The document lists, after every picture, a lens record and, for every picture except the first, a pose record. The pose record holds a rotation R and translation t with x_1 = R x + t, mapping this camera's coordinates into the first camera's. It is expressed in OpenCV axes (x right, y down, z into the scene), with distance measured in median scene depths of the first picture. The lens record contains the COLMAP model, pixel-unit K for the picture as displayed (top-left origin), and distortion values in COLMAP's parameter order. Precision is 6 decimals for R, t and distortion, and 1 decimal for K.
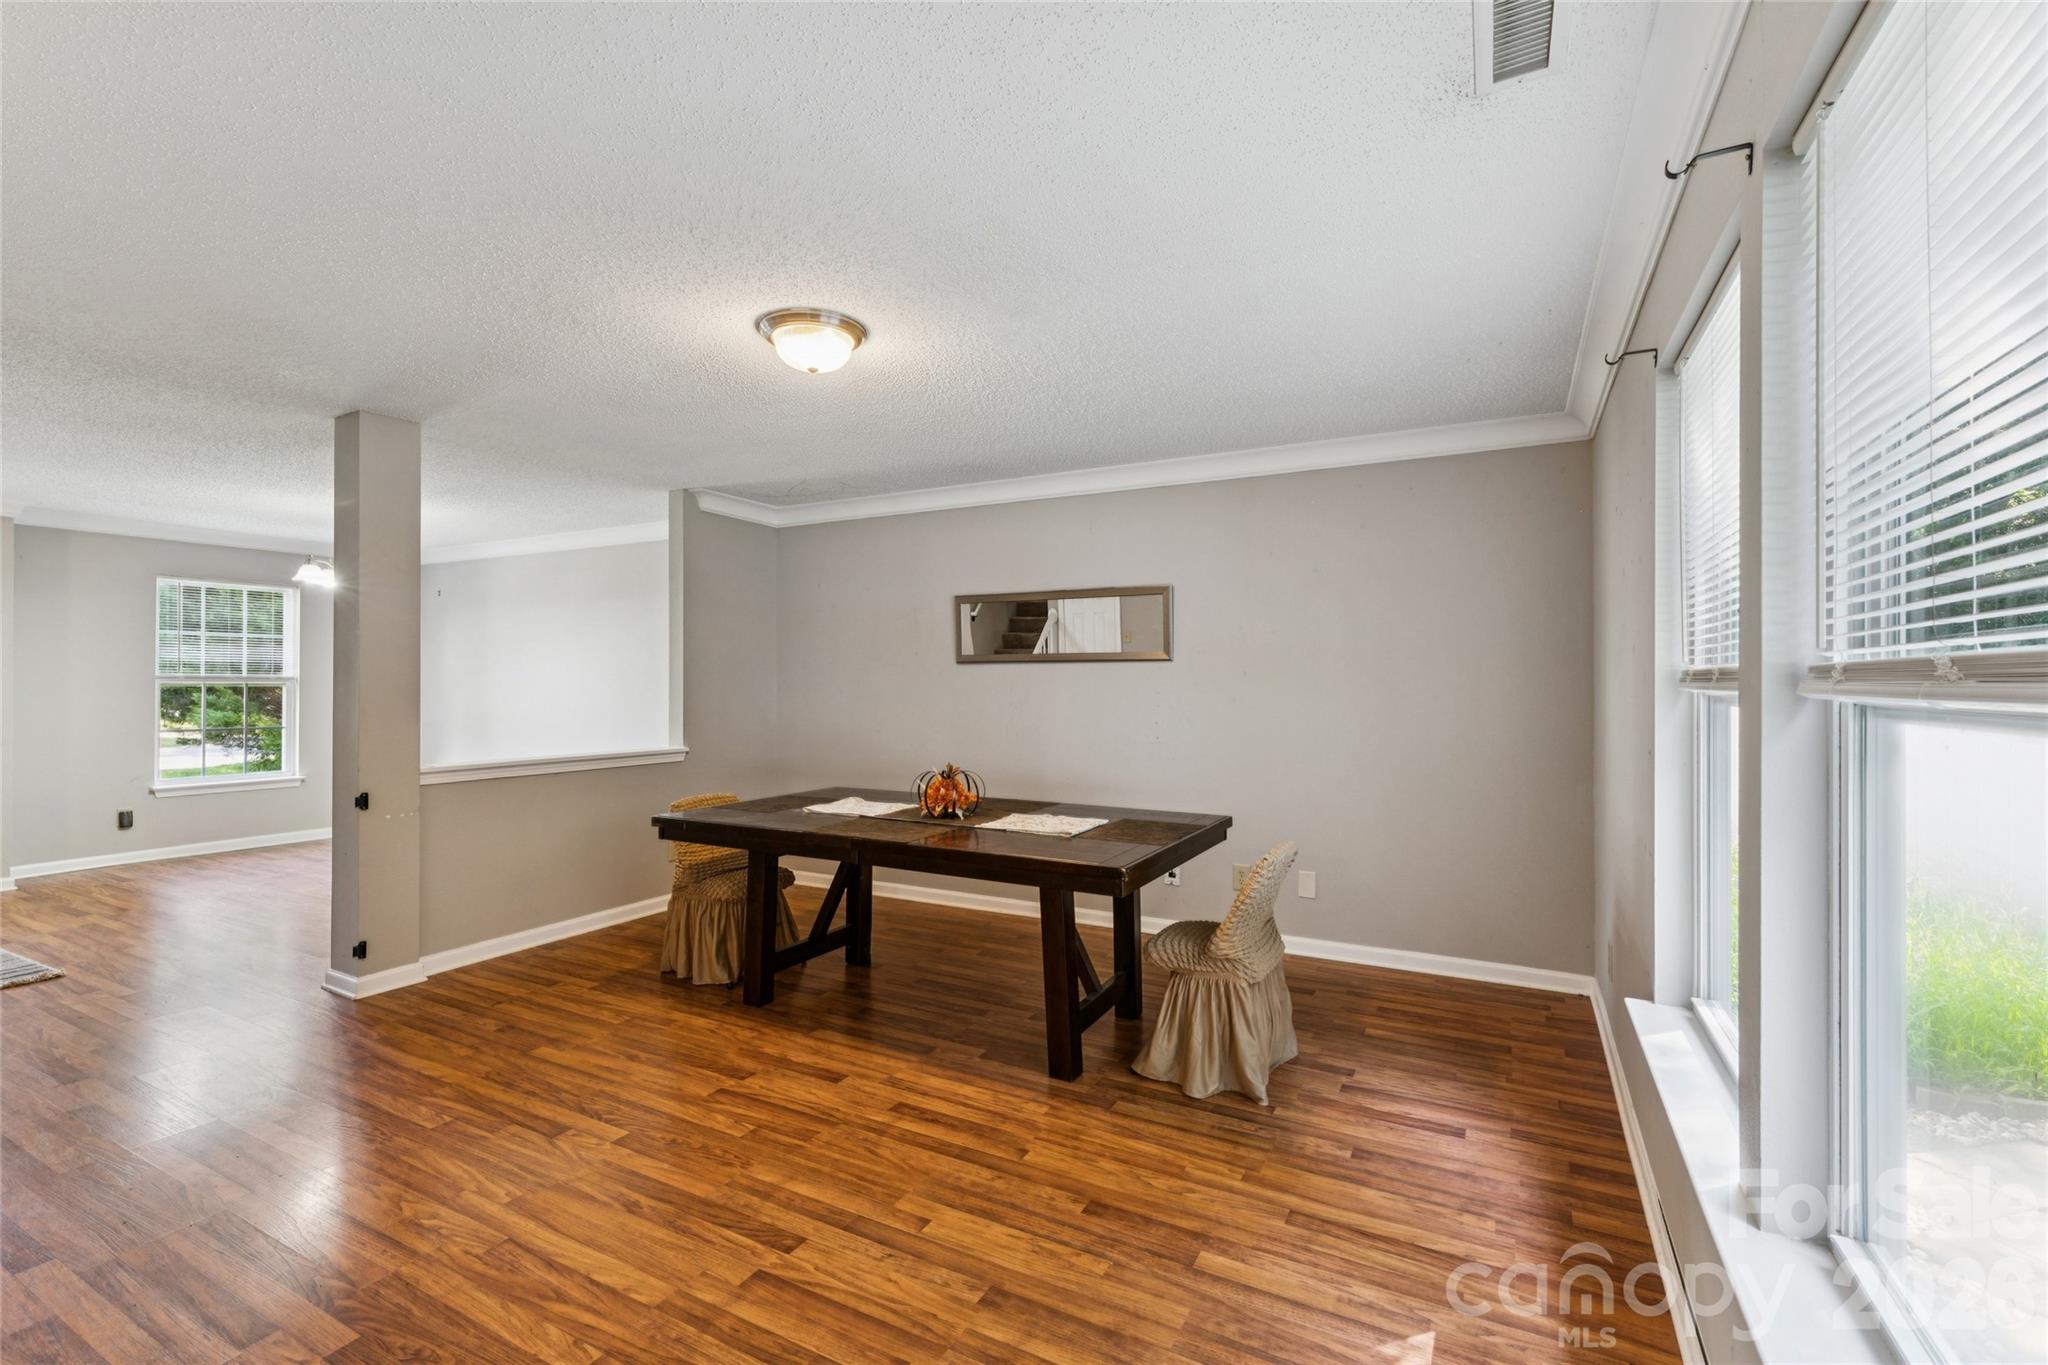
lens RADIAL K [[904.0, 0, 1020.3], [0, 904.0, 685.5], [0, 0, 1]] dist [0.002345, 0.000508]
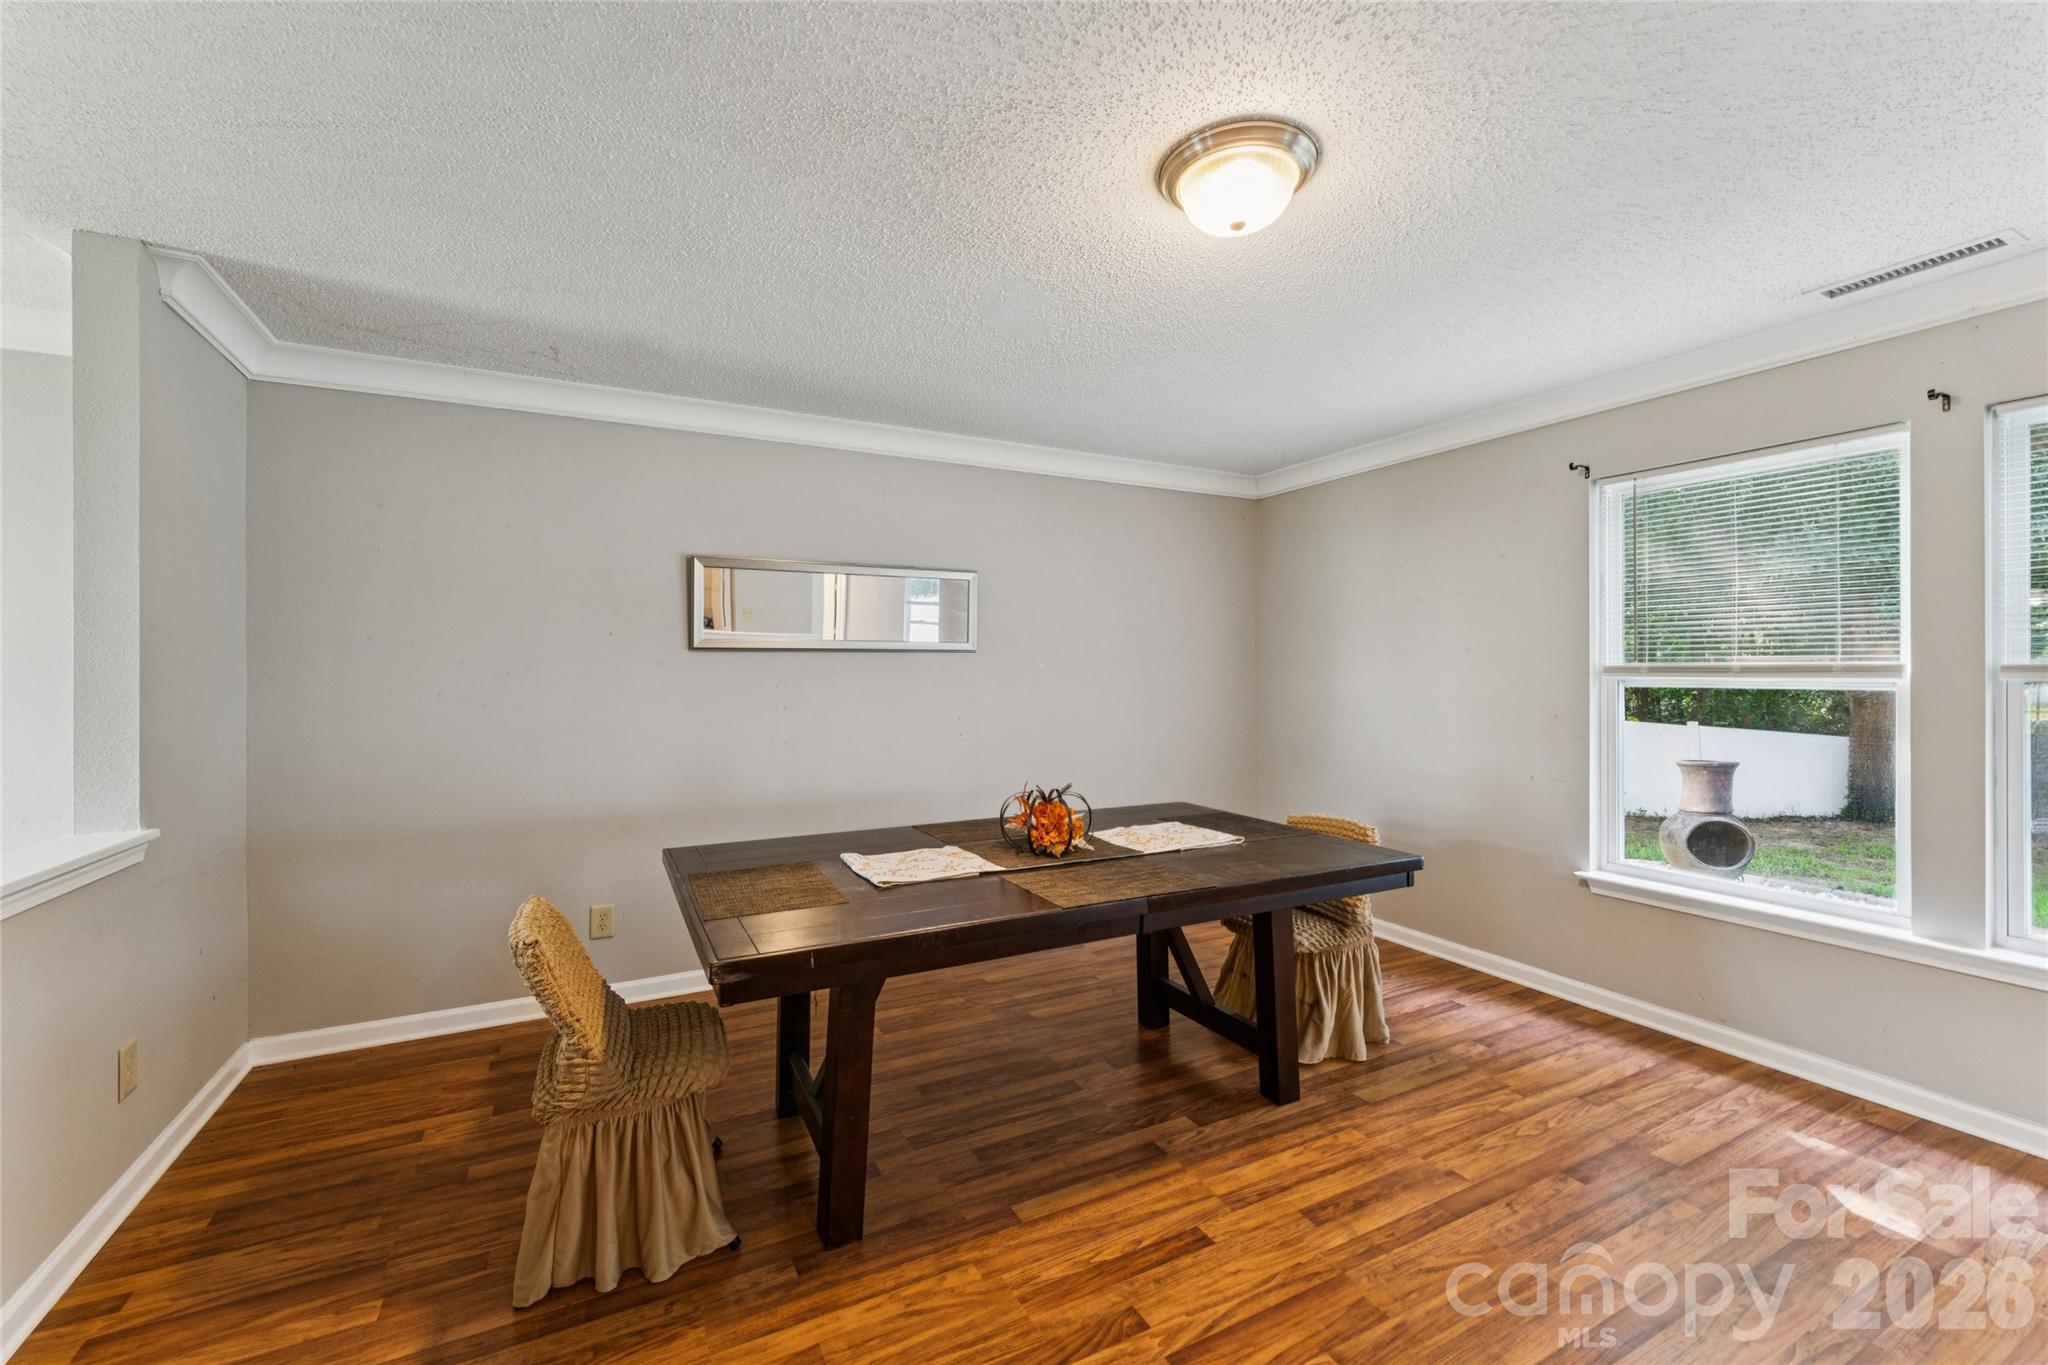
lens RADIAL K [[825.9, 0, 992.6], [0, 825.9, 684.5], [0, 0, 1]] dist [-0.001550, -0.000409]
pose [[0.566171, -0.015239, 0.824147, -0.934141], [0.006980, 0.999882, 0.013694, -0.010980], [-0.824258, -0.002000, 0.566211, 0.874122]]
